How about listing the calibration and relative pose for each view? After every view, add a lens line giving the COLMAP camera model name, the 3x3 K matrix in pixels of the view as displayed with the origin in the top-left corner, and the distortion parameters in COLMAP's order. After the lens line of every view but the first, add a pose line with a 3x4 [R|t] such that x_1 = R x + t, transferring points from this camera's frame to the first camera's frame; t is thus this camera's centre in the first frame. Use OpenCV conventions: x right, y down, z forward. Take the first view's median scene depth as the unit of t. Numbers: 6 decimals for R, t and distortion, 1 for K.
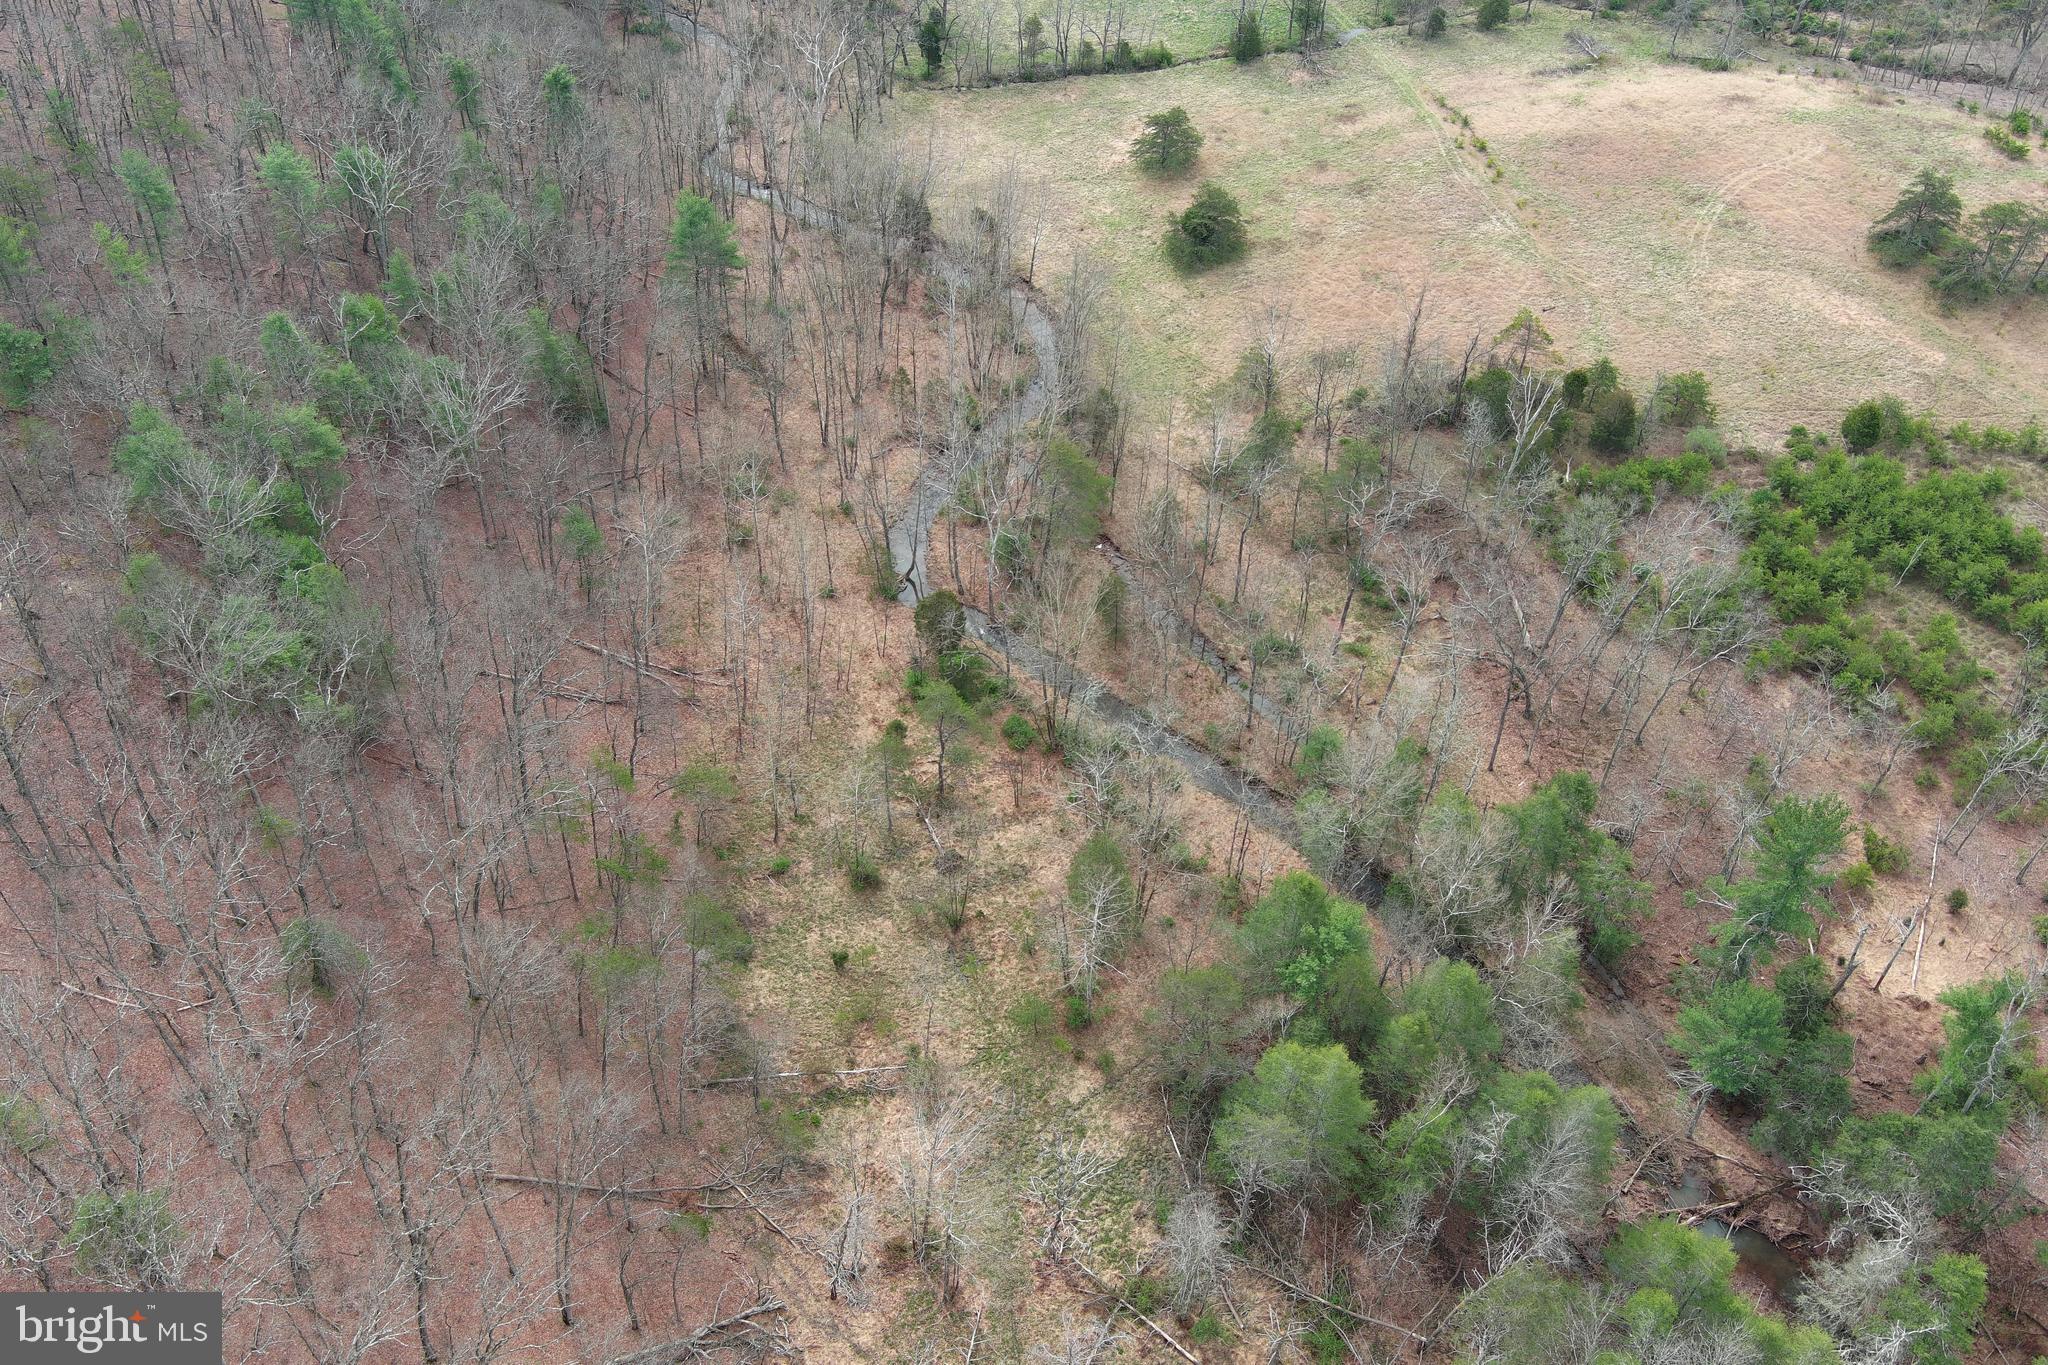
lens RADIAL K [[1576.5, 0, 1025.0], [0, 1576.5, 694.4], [0, 0, 1]] dist [0.006907, -0.005376]
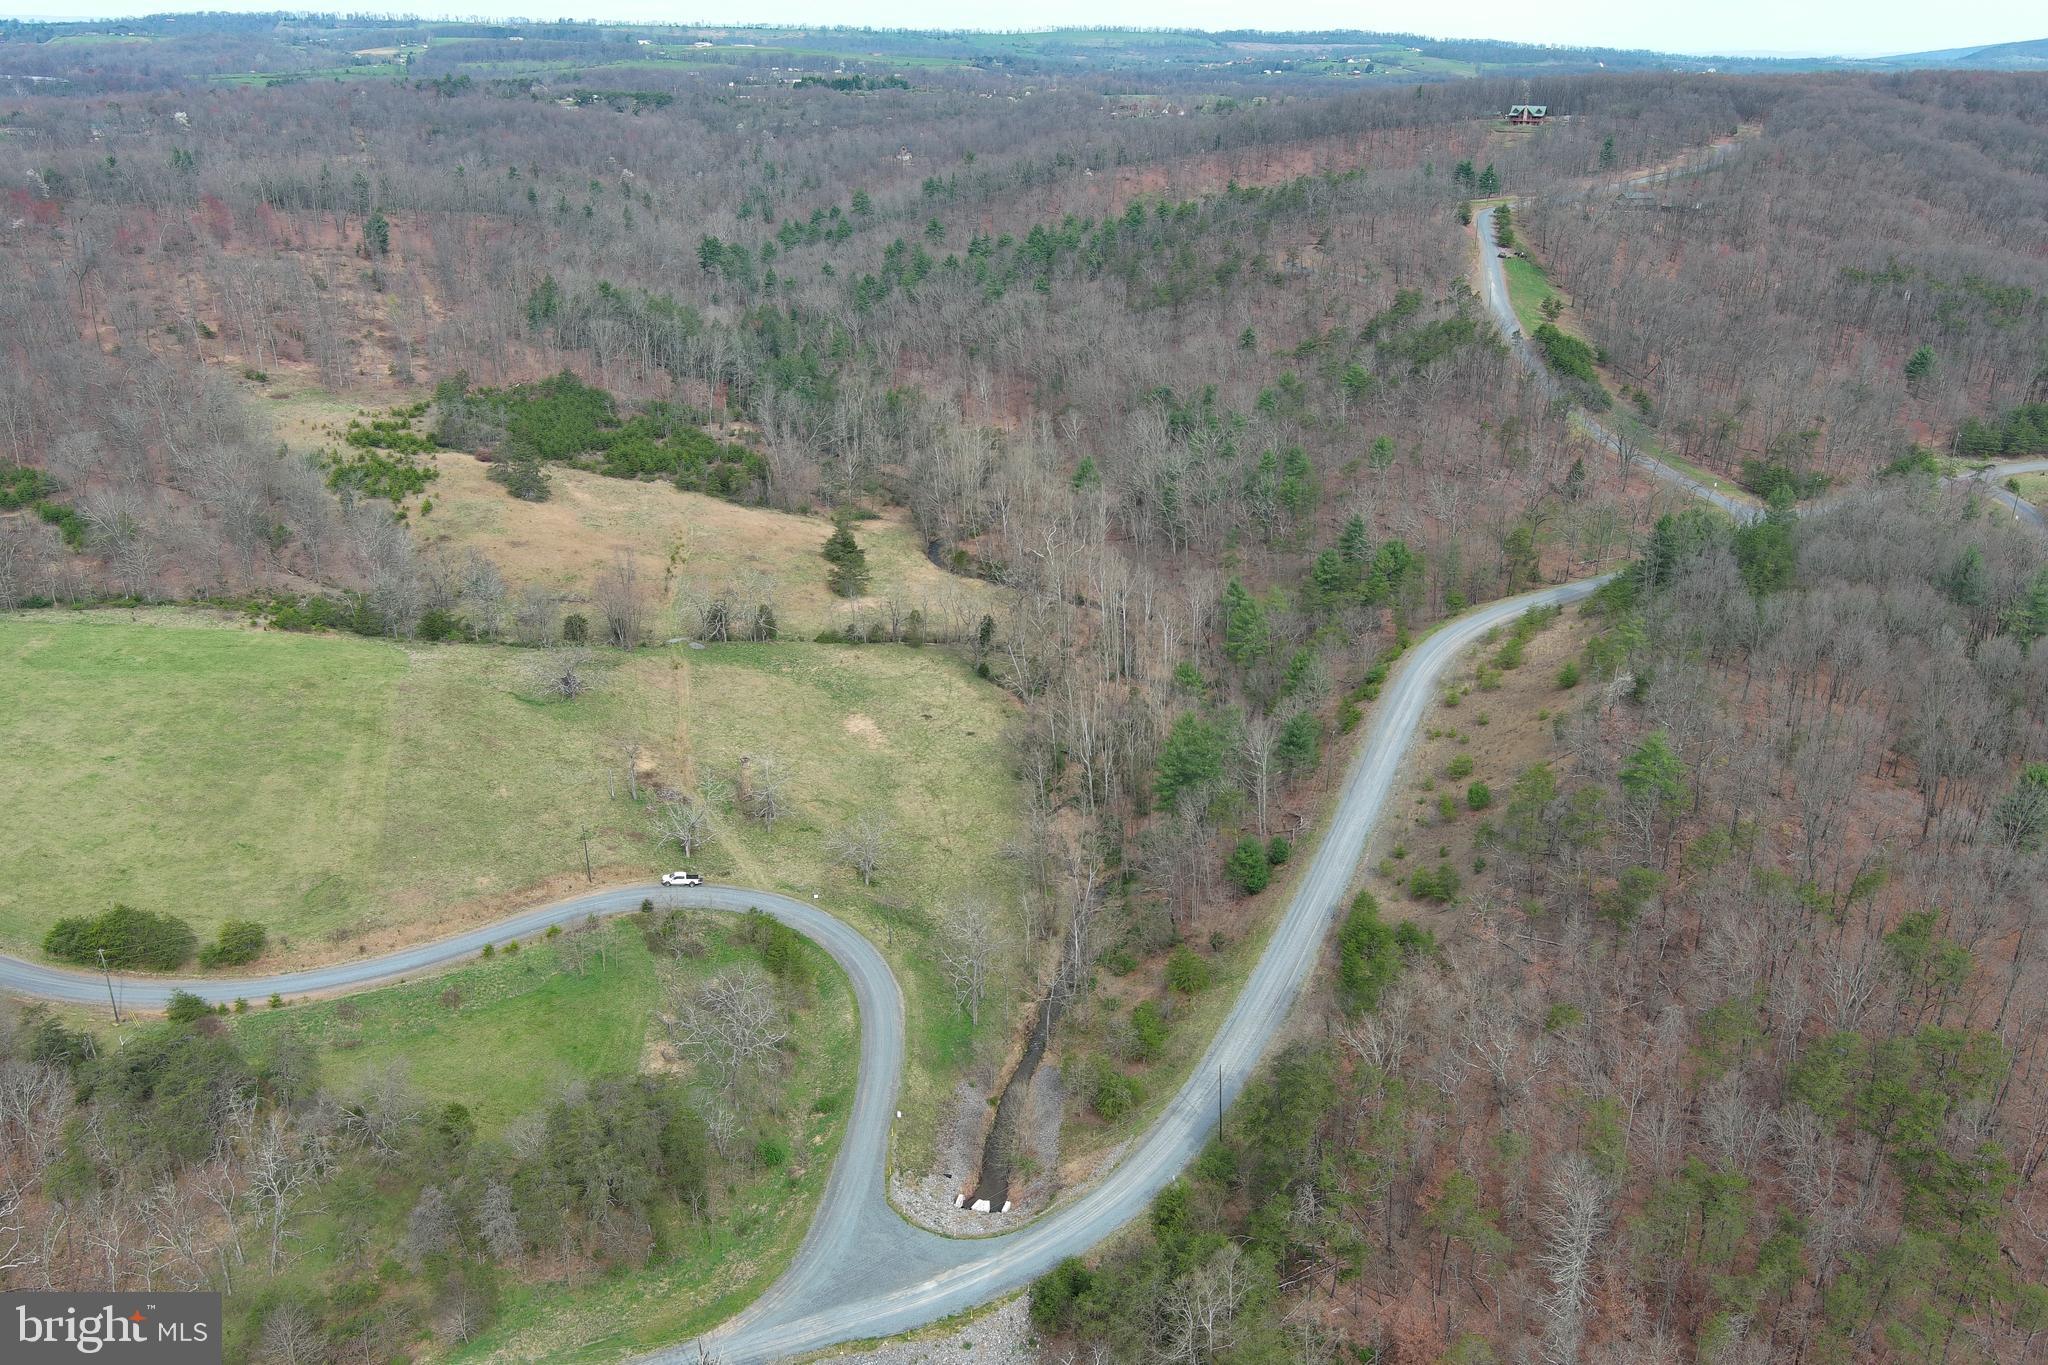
lens RADIAL K [[1583.8, 0, 1025.4], [0, 1583.8, 683.4], [0, 0, 1]] dist [0.022047, -0.035876]
pose [[-0.999528, -0.029293, 0.009214, -0.136622], [-0.001607, 0.349527, 0.936925, -2.178962], [-0.030666, 0.936468, -0.349409, 1.937133]]
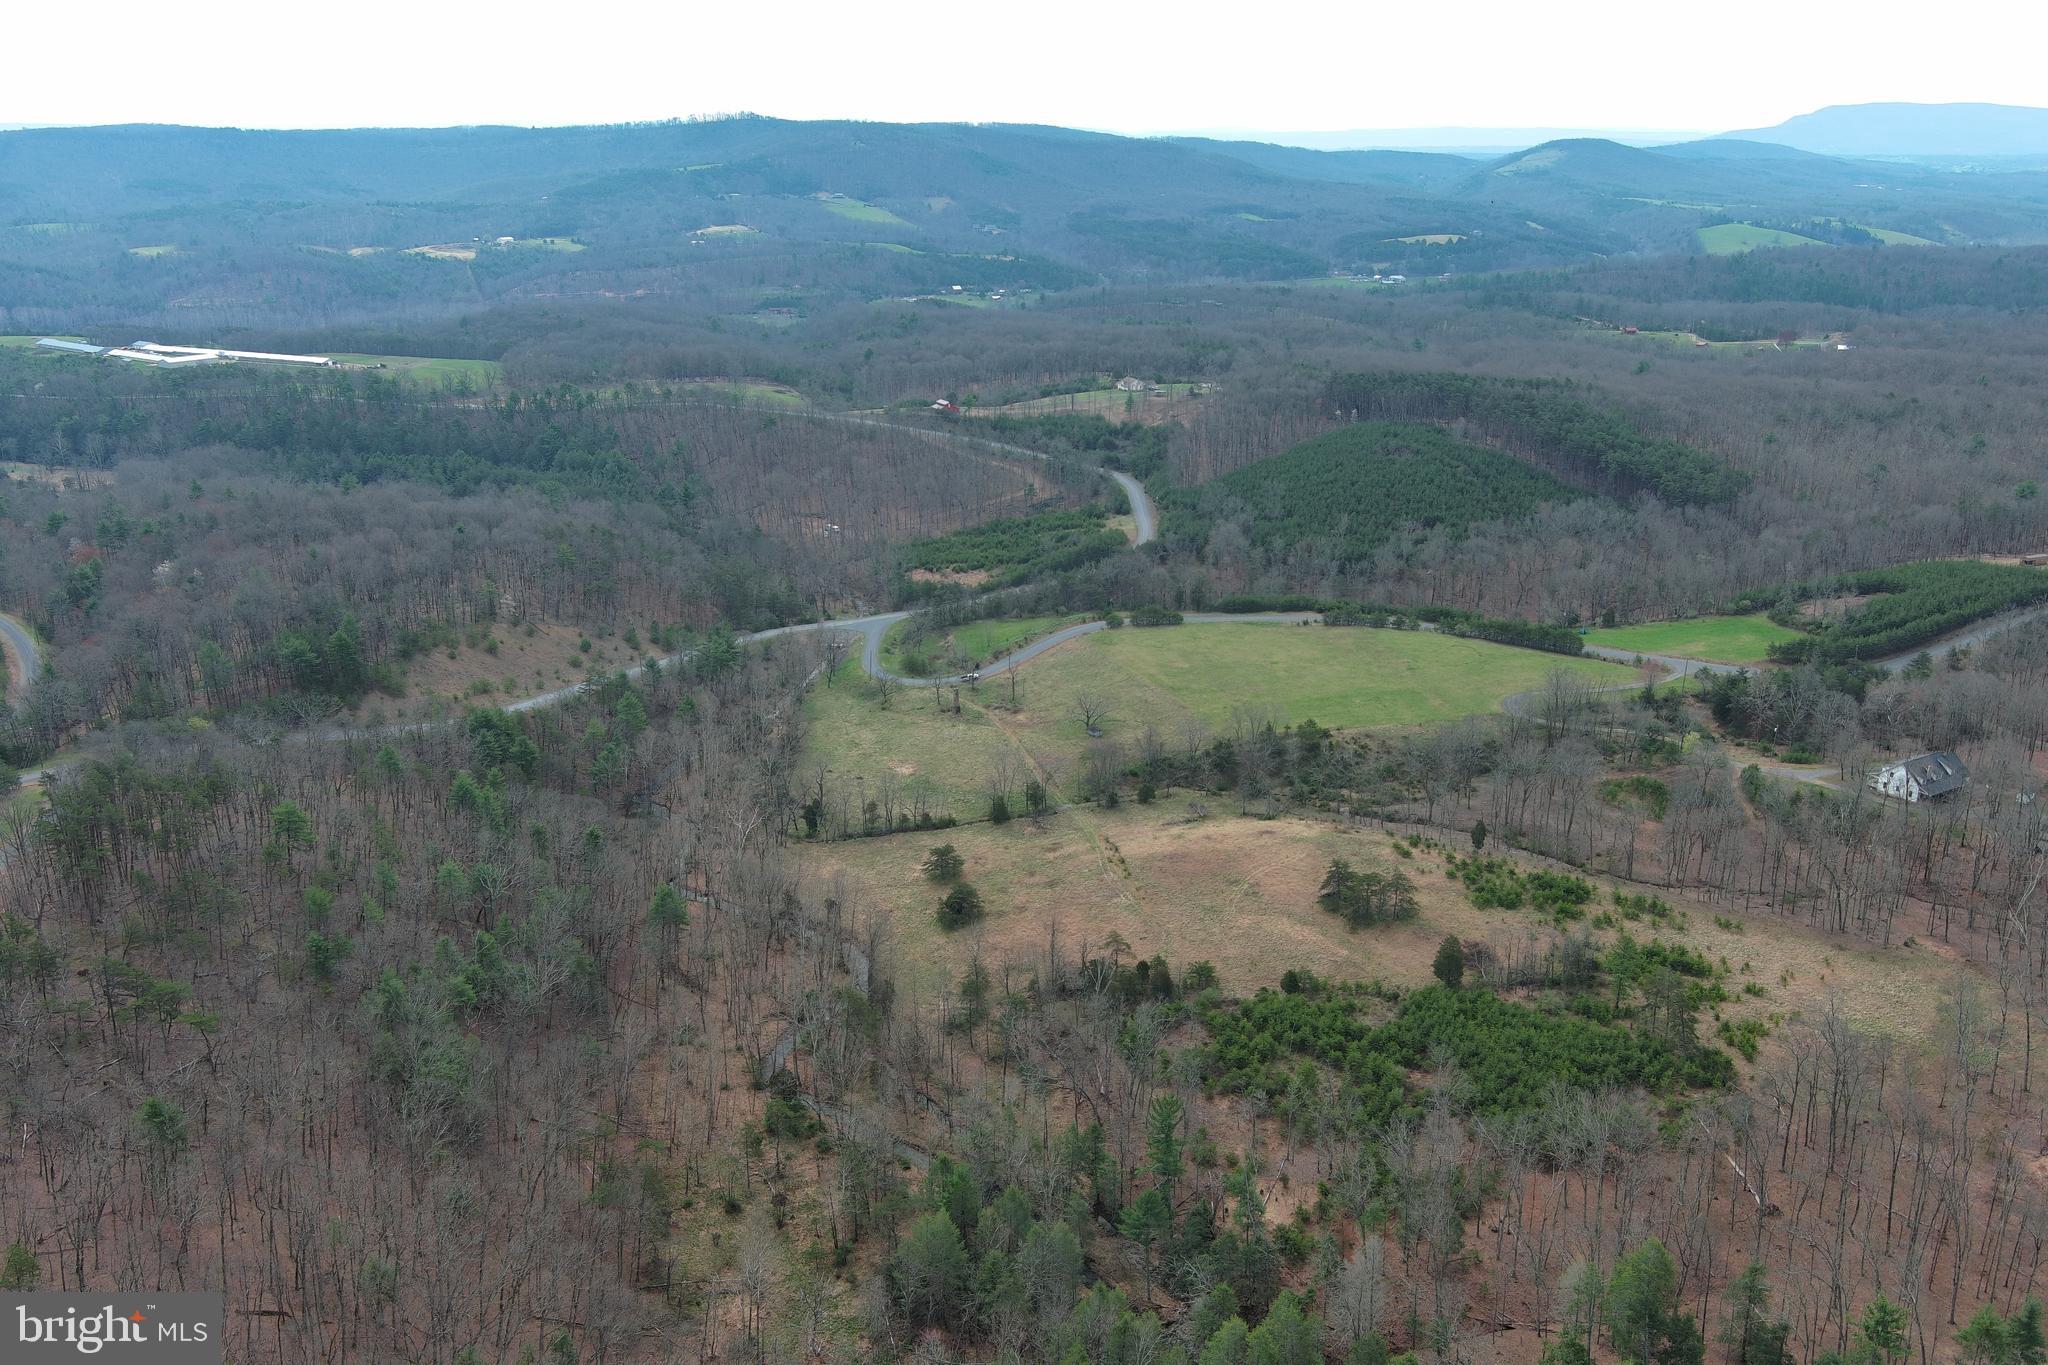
lens RADIAL K [[1583.8, 0, 1025.4], [0, 1583.8, 683.4], [0, 0, 1]] dist [0.022047, -0.035876]
pose [[0.999032, -0.019321, 0.039523, 0.131048], [0.035972, 0.875948, -0.481063, 0.352905], [-0.025326, 0.482019, 0.875795, -0.688893]]
